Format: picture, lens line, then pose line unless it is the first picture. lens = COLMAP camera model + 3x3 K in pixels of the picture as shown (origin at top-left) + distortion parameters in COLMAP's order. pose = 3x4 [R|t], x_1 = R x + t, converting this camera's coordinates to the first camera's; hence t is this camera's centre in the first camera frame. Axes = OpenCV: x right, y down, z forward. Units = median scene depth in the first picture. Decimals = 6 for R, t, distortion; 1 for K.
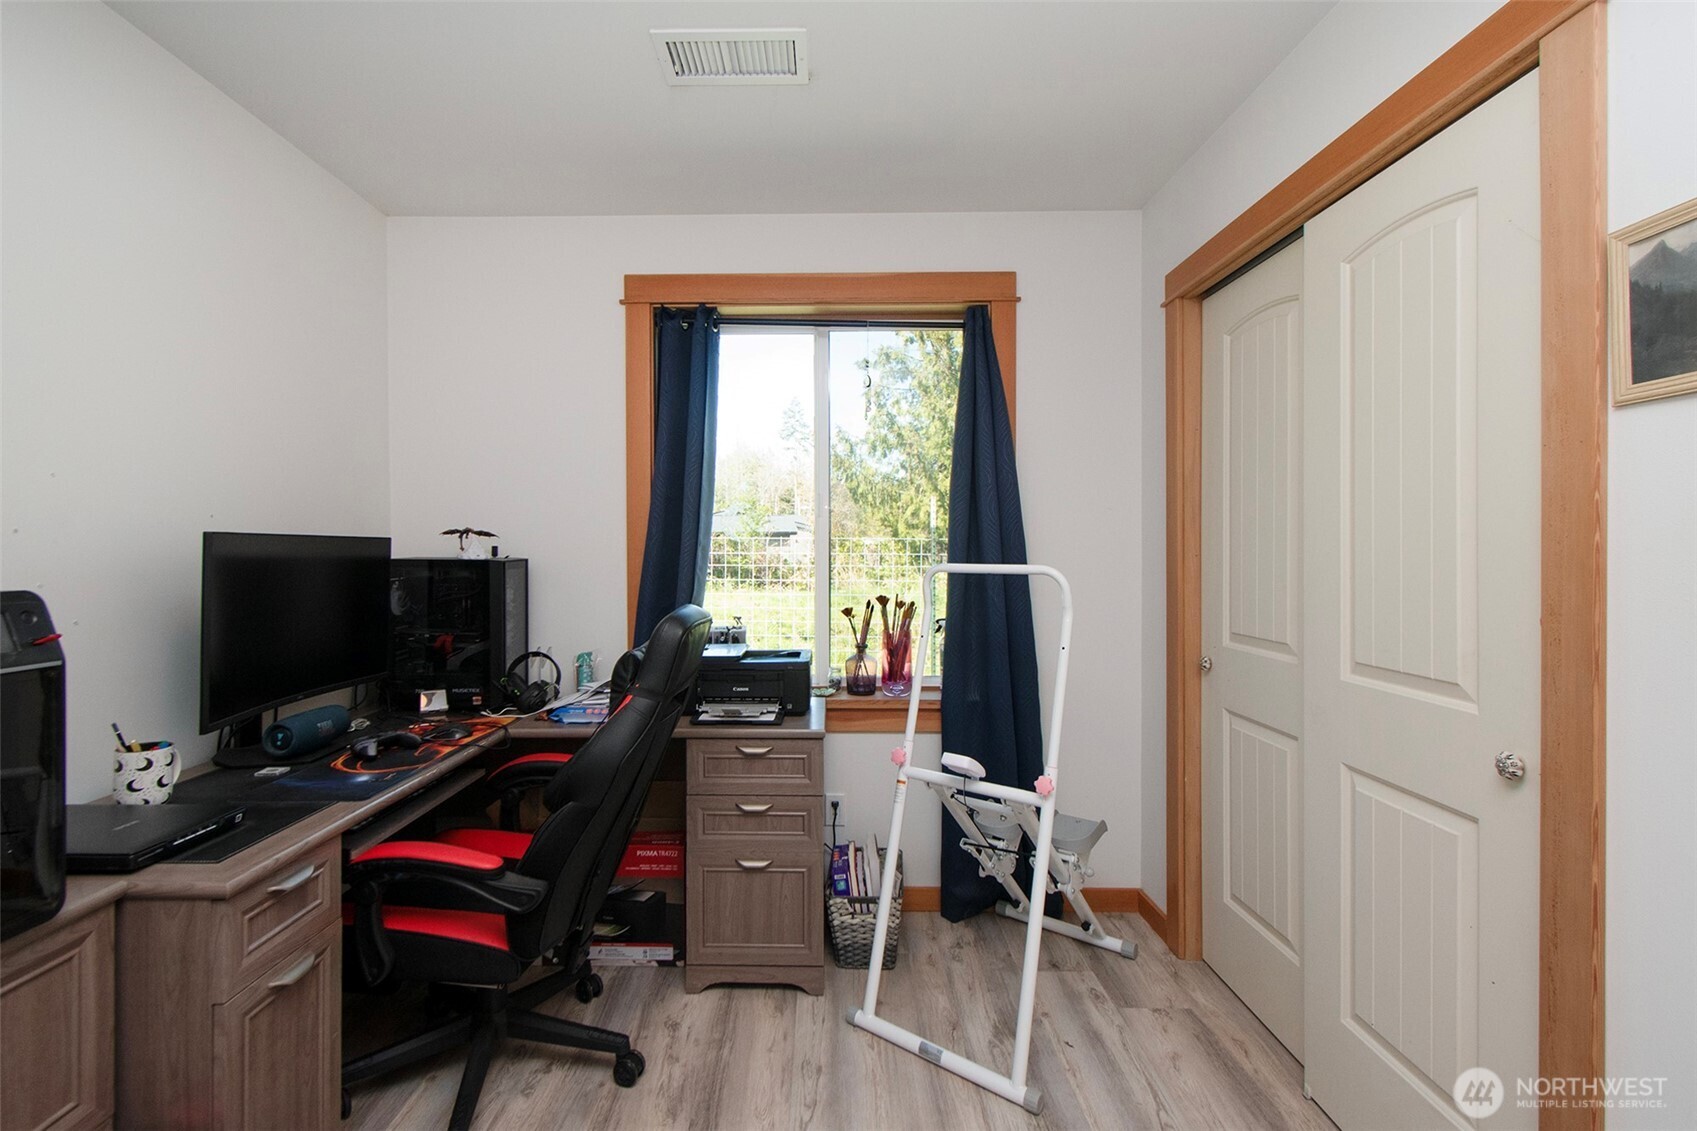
lens RADIAL K [[768.6, 0, 837.5], [0, 768.6, 550.2], [0, 0, 1]] dist [0.000155, -0.001426]
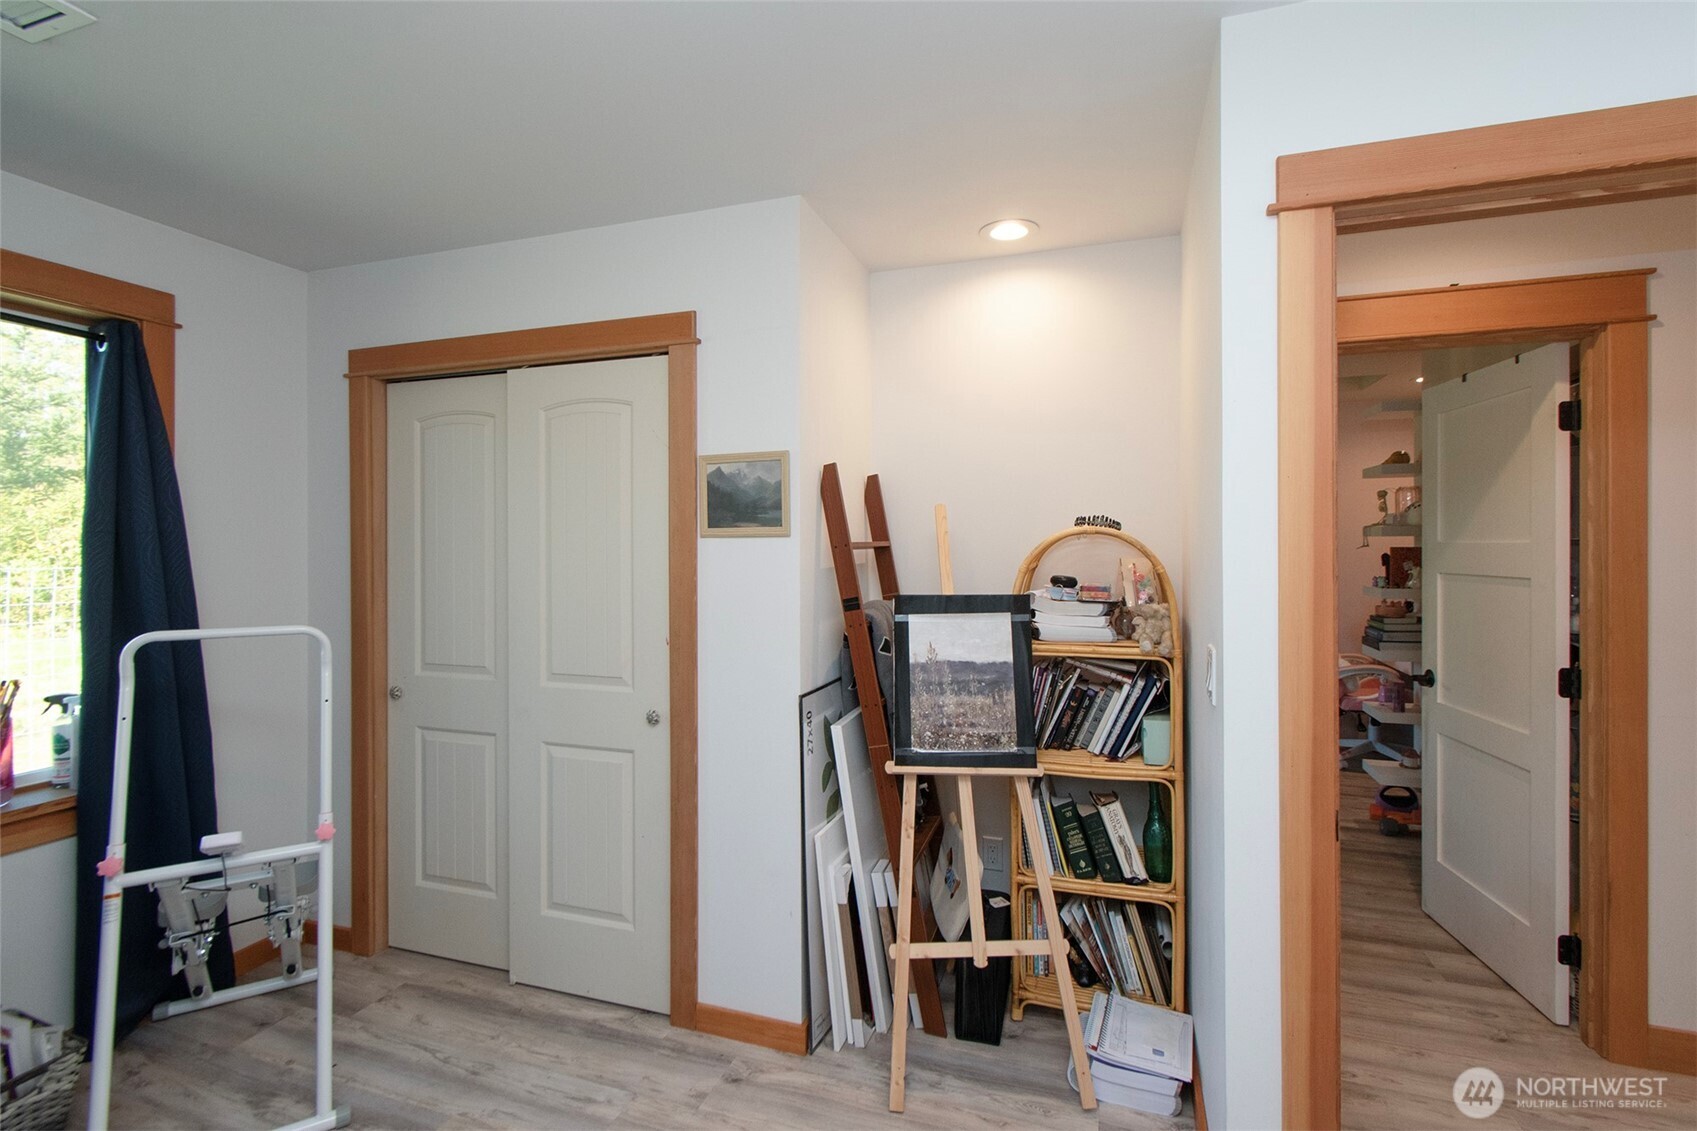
lens RADIAL K [[768.6, 0, 837.5], [0, 768.6, 550.2], [0, 0, 1]] dist [0.000155, -0.001426]
pose [[0.325926, -0.006838, 0.945371, -0.495526], [0.005616, 0.999970, 0.005297, -0.088082], [-0.945379, 0.003583, 0.325955, -0.032321]]
